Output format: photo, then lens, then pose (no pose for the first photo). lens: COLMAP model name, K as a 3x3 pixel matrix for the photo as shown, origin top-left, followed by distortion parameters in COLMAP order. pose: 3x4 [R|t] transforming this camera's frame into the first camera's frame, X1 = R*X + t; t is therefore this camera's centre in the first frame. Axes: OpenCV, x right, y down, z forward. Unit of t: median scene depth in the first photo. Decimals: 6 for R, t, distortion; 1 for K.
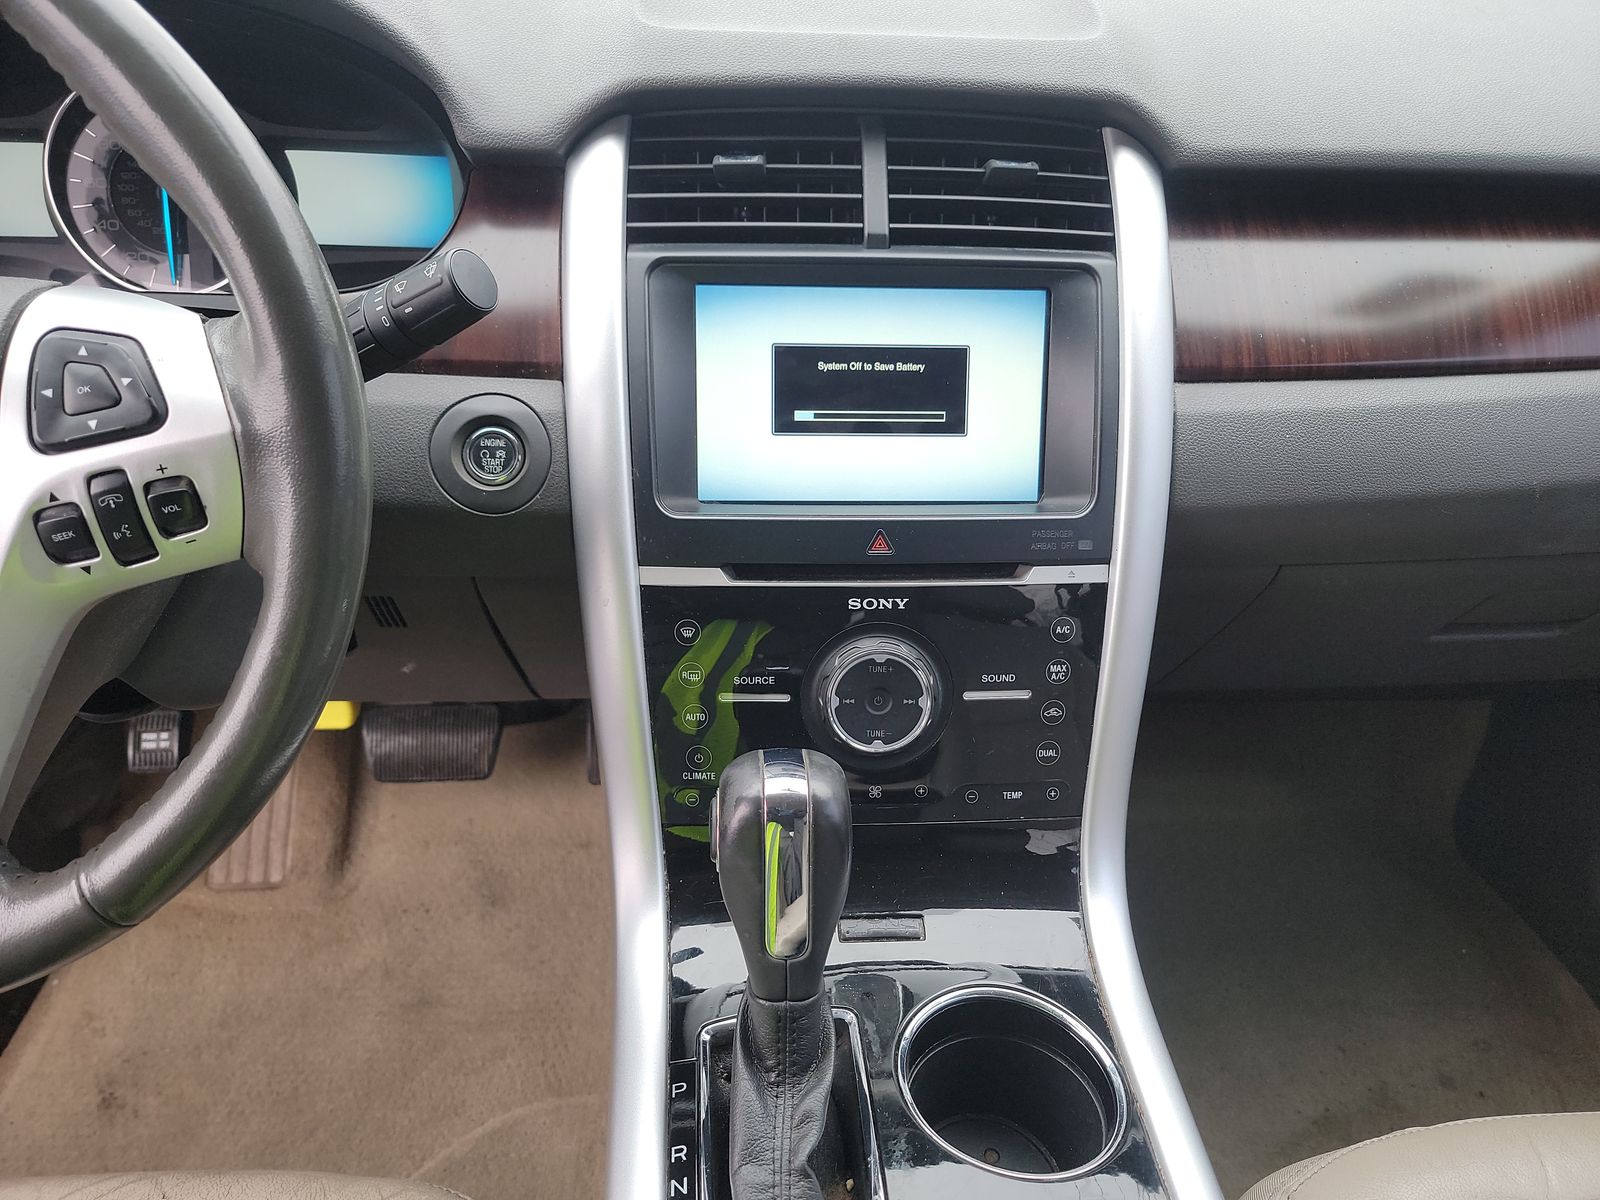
lens RADIAL K [[1133.9, 0, 792.2], [0, 1133.9, 597.8], [0, 0, 1]] dist [0.069971, -0.056213]
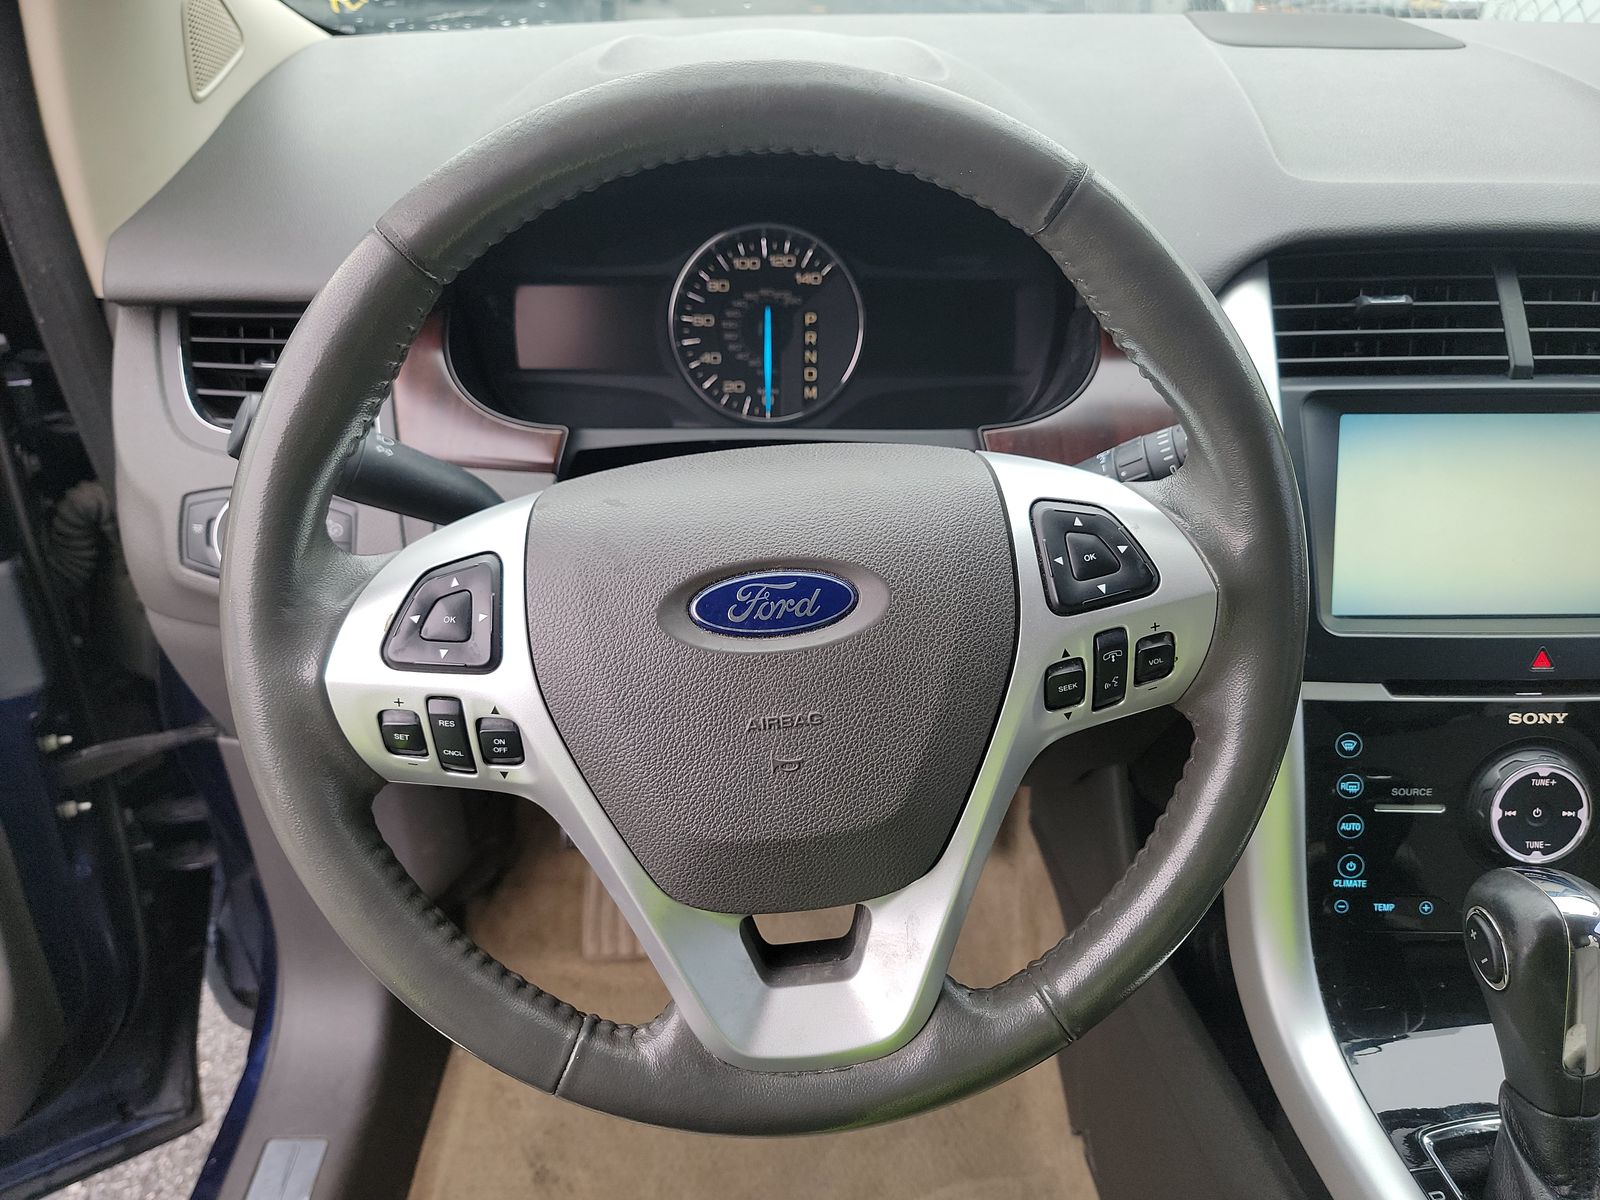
lens RADIAL K [[1133.9, 0, 803.8], [0, 1133.9, 589.8], [0, 0, 1]] dist [0.069971, -0.056213]
pose [[0.999678, -0.002785, -0.025225, -0.560546], [0.001609, 0.998917, -0.046504, -0.063231], [0.025328, 0.046448, 0.998600, -0.072139]]
